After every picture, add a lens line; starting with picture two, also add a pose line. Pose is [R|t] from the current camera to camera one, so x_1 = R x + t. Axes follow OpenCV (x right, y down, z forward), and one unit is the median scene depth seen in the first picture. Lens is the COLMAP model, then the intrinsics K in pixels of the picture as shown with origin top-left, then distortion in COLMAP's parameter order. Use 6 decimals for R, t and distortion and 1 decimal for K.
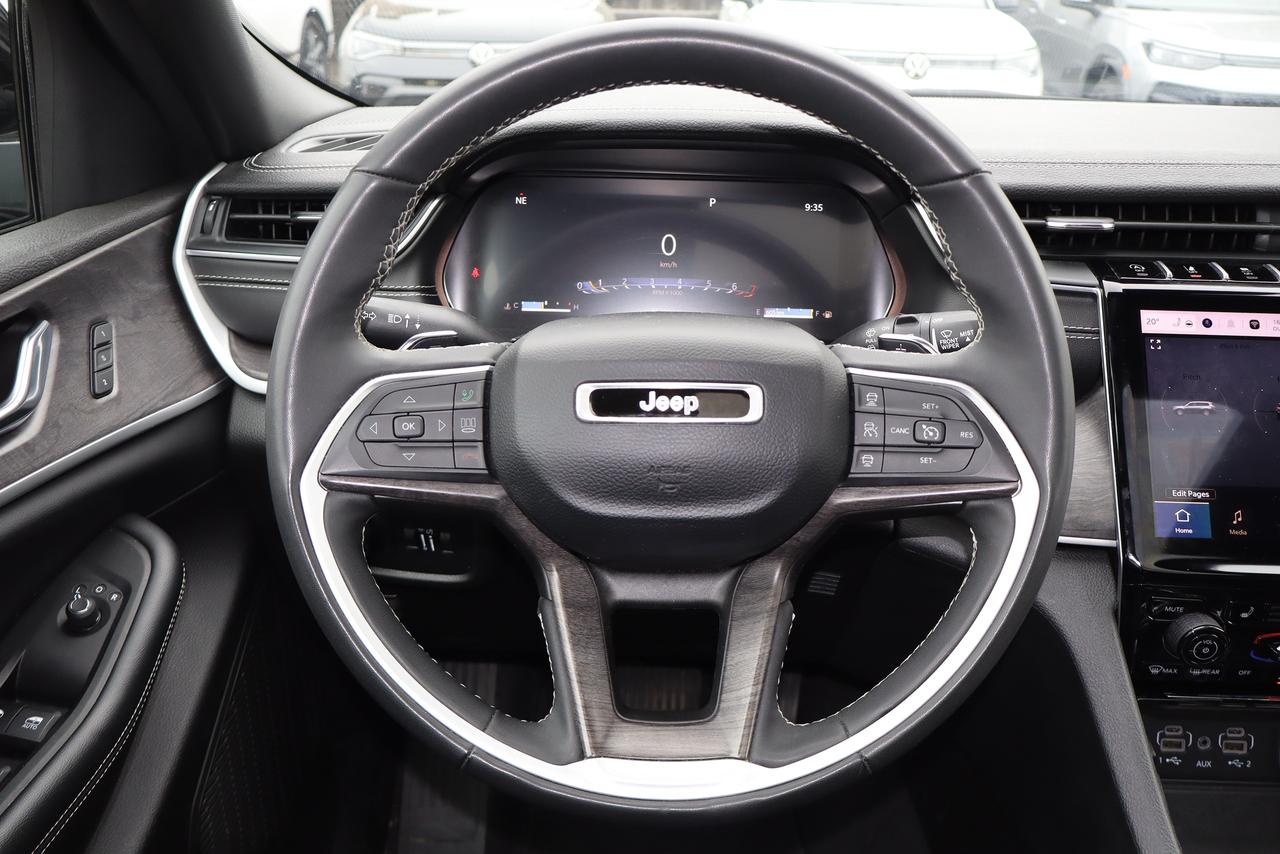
lens RADIAL K [[1052.9, 0, 636.3], [0, 1052.9, 425.4], [0, 0, 1]] dist [-0.016562, -0.005422]
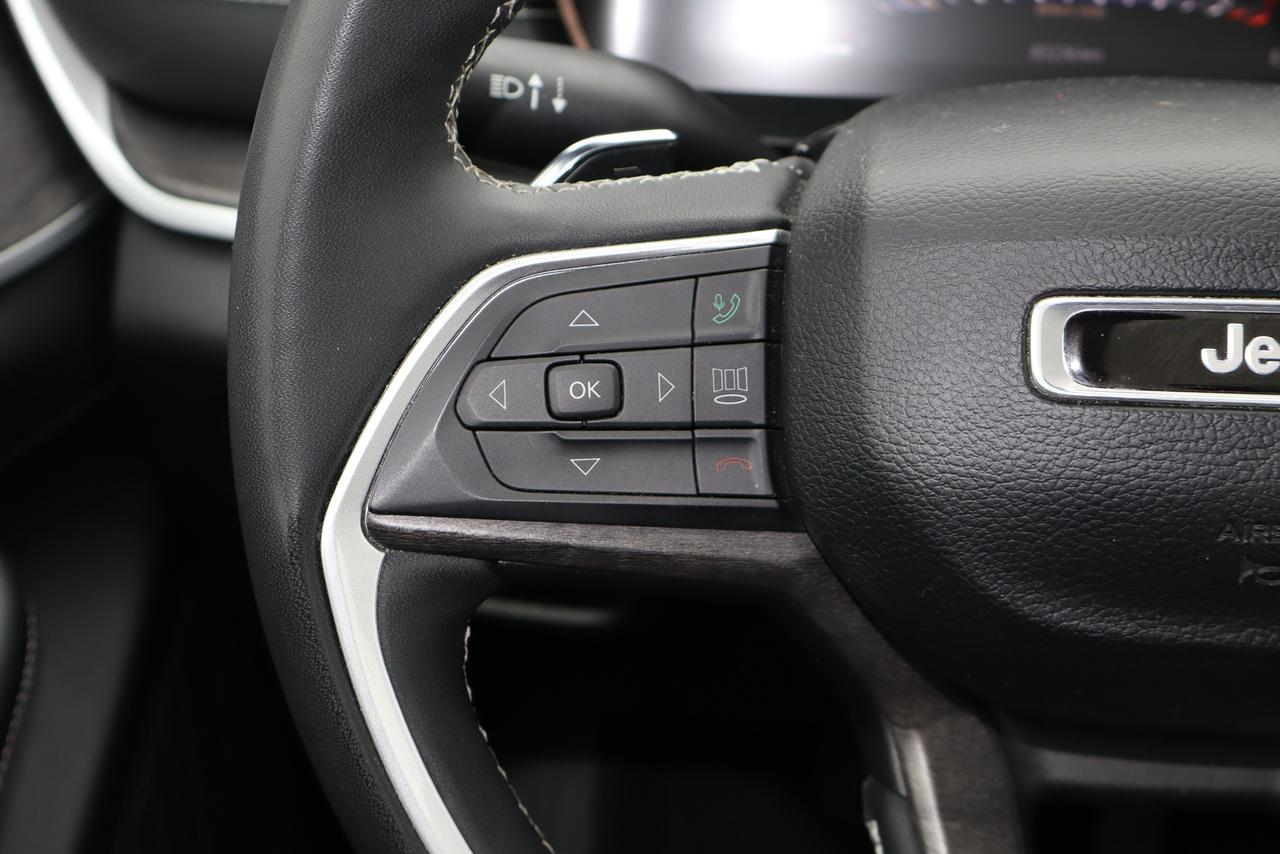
lens RADIAL K [[1683.1, 0, 634.0], [0, 1683.1, 434.9], [0, 0, 1]] dist [-0.018528, 0.000000]
pose [[0.998226, 0.025530, -0.053797, -0.161247], [-0.017218, 0.988588, 0.149660, -0.076104], [0.057003, -0.148468, 0.987273, 0.370763]]
